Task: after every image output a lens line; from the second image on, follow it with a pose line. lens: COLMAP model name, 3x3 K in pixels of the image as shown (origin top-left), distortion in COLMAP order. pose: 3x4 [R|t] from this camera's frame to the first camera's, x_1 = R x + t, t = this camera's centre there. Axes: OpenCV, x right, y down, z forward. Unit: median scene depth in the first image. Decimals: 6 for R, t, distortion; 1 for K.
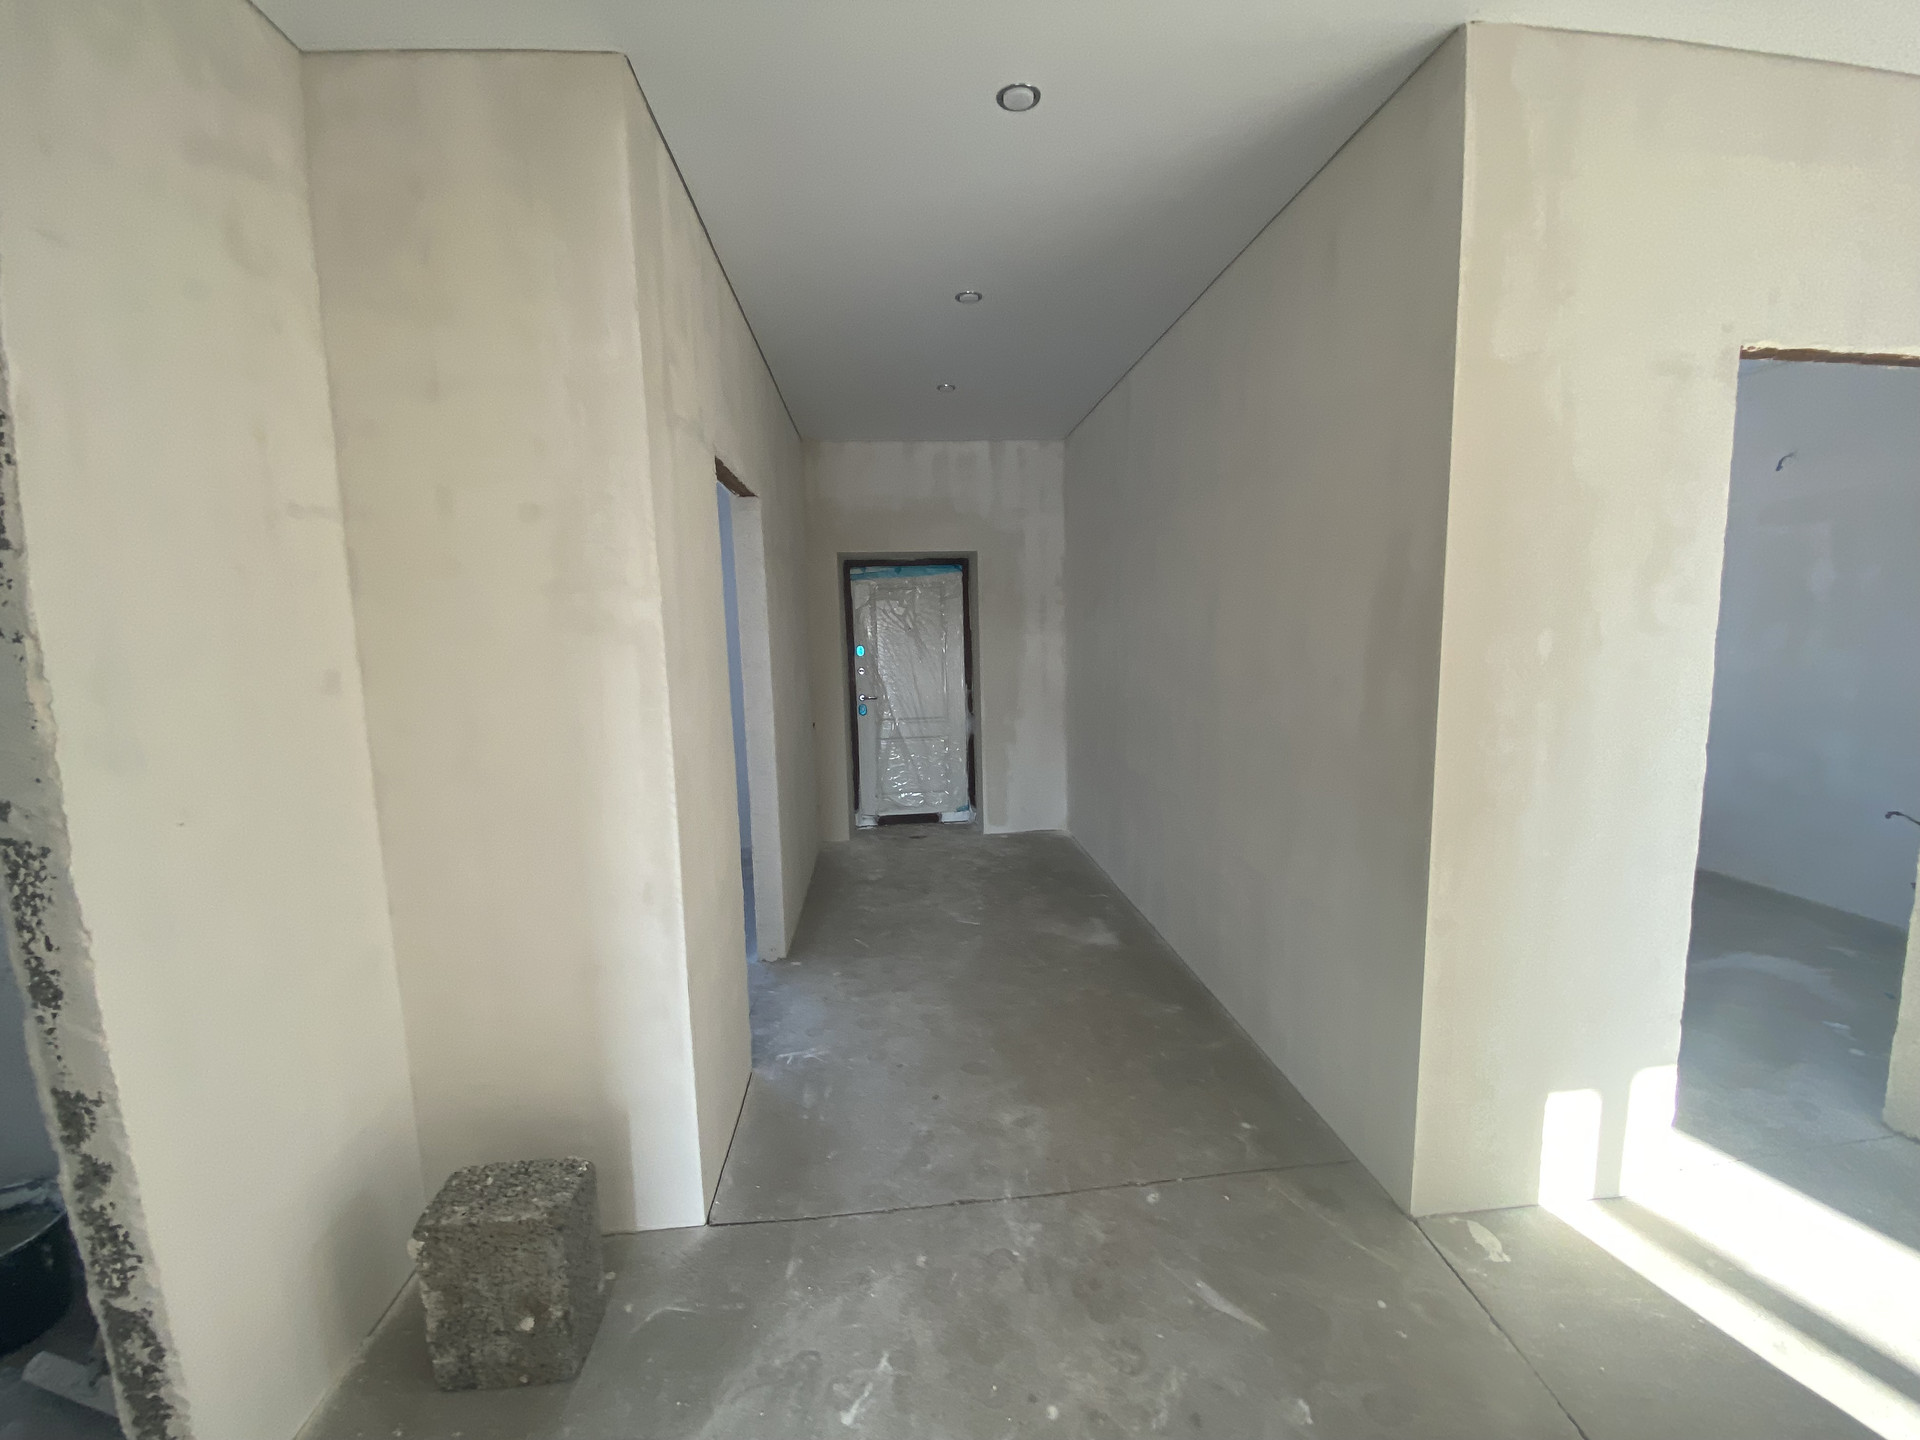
lens RADIAL K [[771.2, 0, 959.7], [0, 771.2, 724.2], [0, 0, 1]] dist [0.012717, -0.017115]
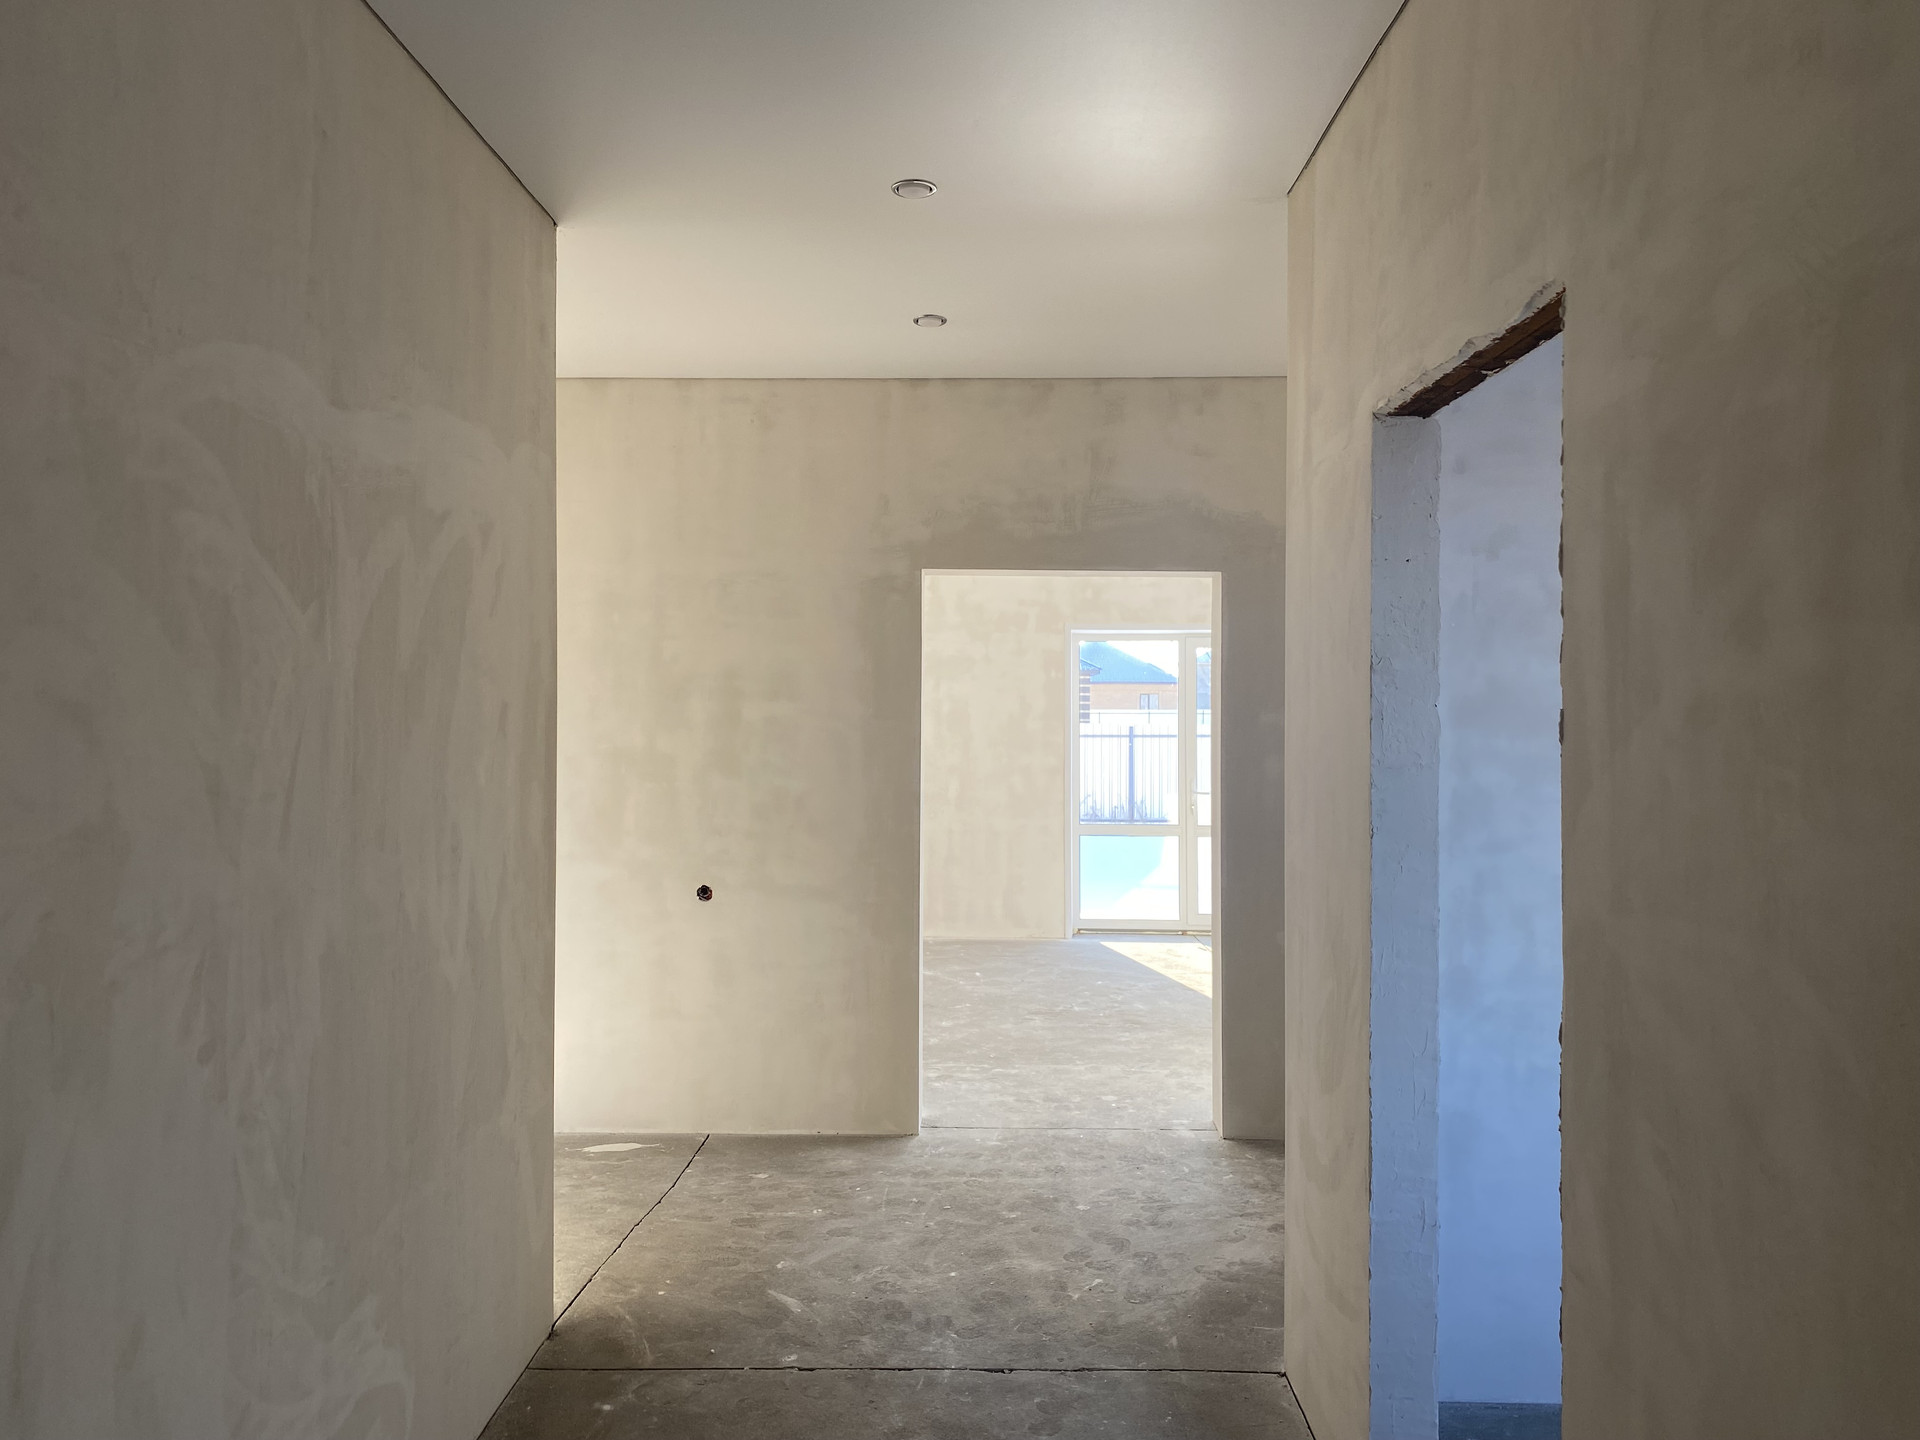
lens RADIAL K [[1443.4, 0, 959.1], [0, 1443.4, 685.2], [0, 0, 1]] dist [0.023606, -0.035102]
pose [[-0.994207, 0.025124, 0.104506, -0.154368], [0.037026, 0.992841, 0.113563, -0.379490], [-0.100904, 0.116774, -0.988019, 2.773470]]
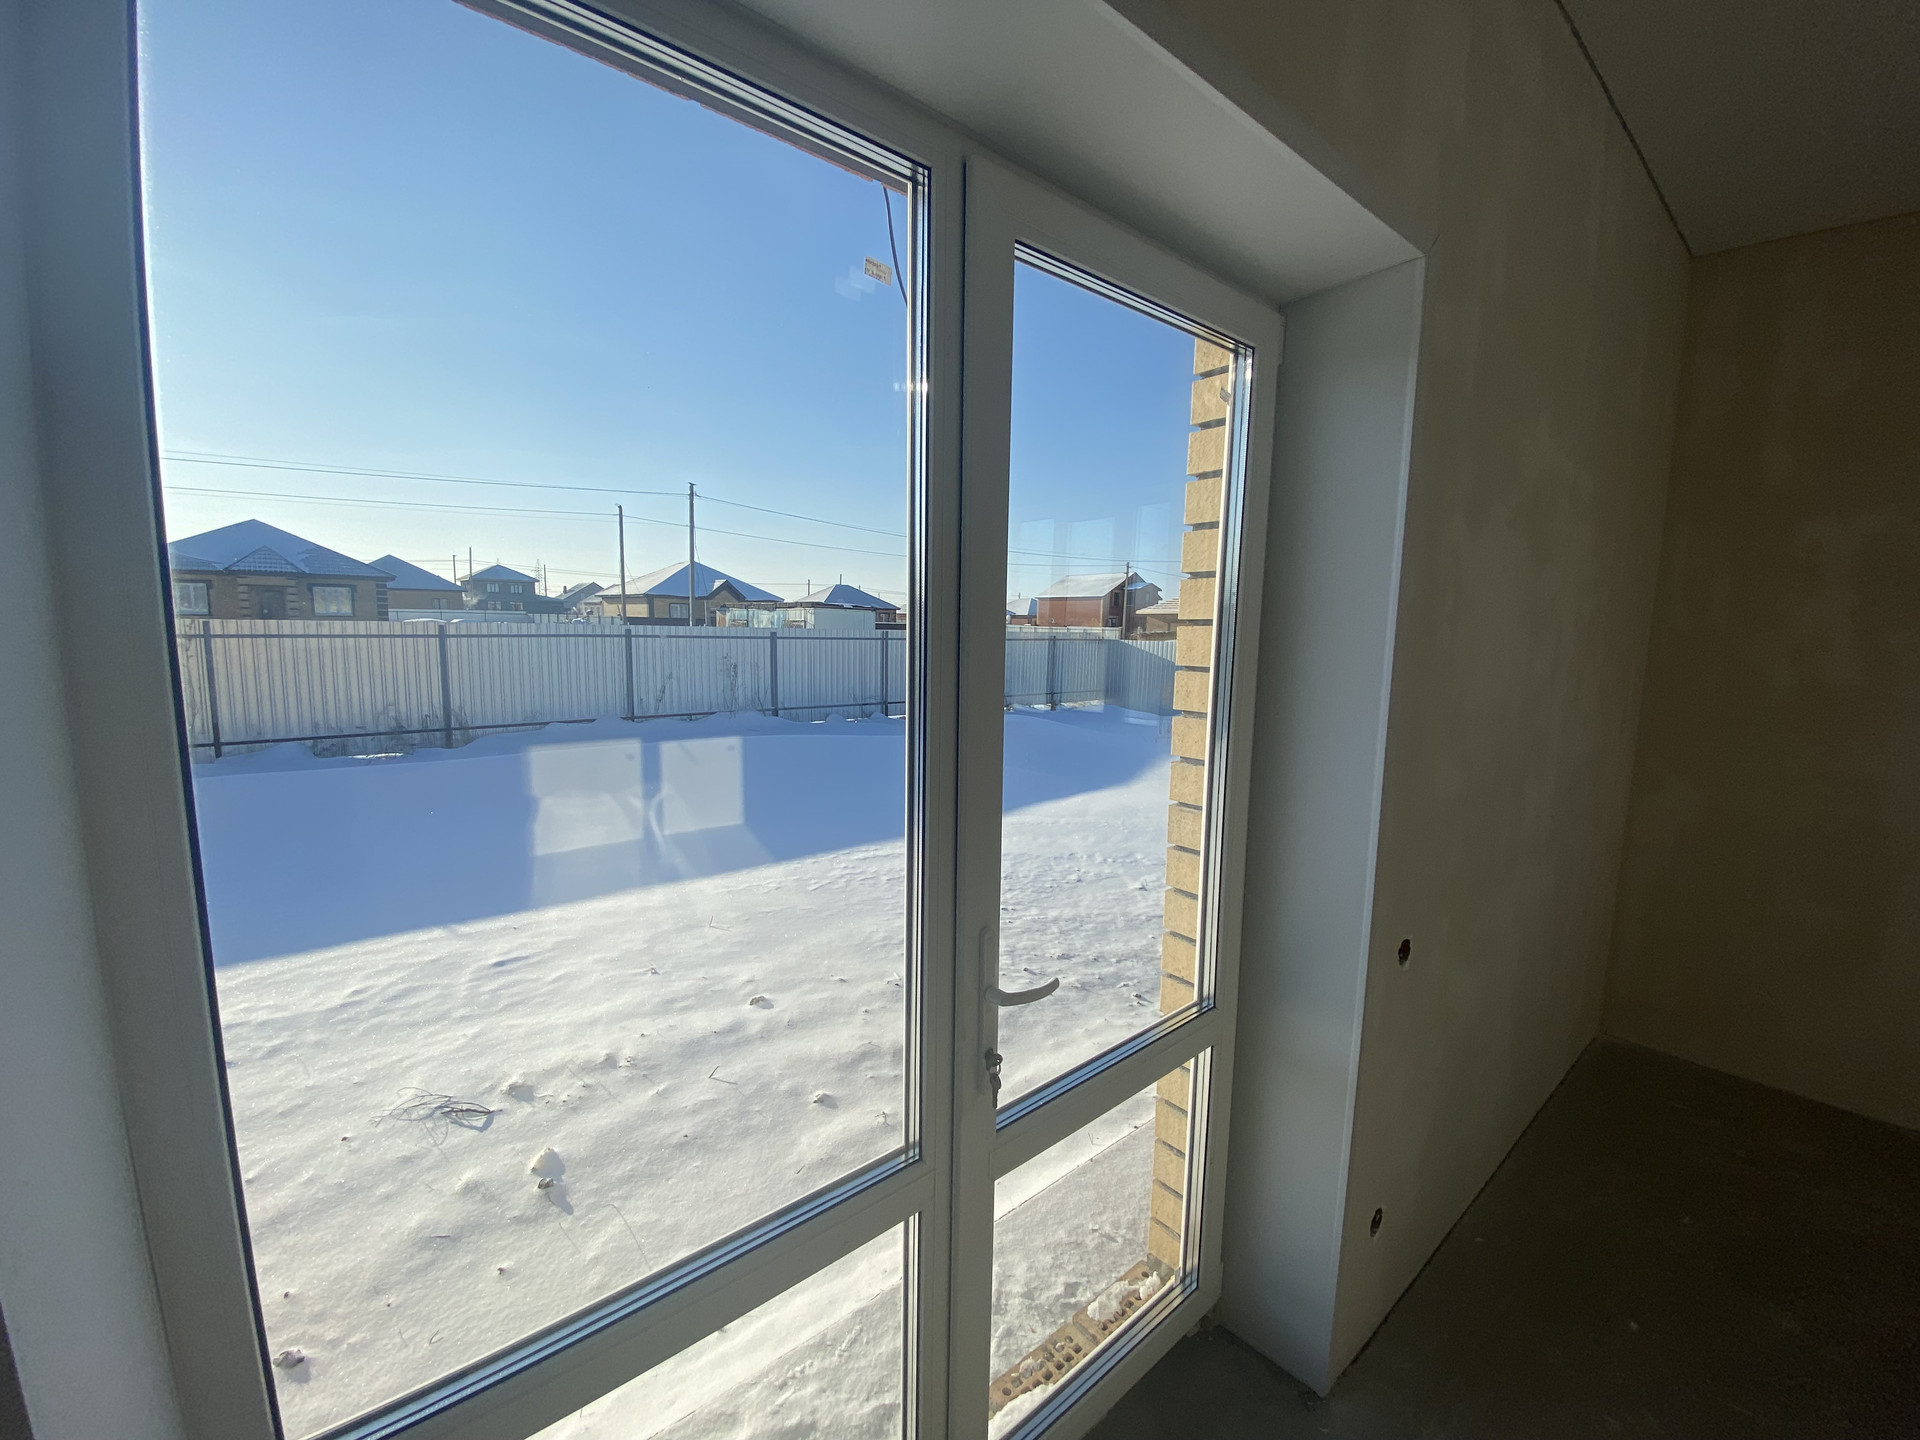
lens RADIAL K [[771.2, 0, 944.5], [0, 771.2, 718.6], [0, 0, 1]] dist [0.012717, -0.017115]
pose [[-0.833326, 0.085104, -0.546192, -0.229518], [-0.065815, 0.965775, 0.250893, 0.313152], [0.548851, 0.245023, -0.799204, -2.060966]]
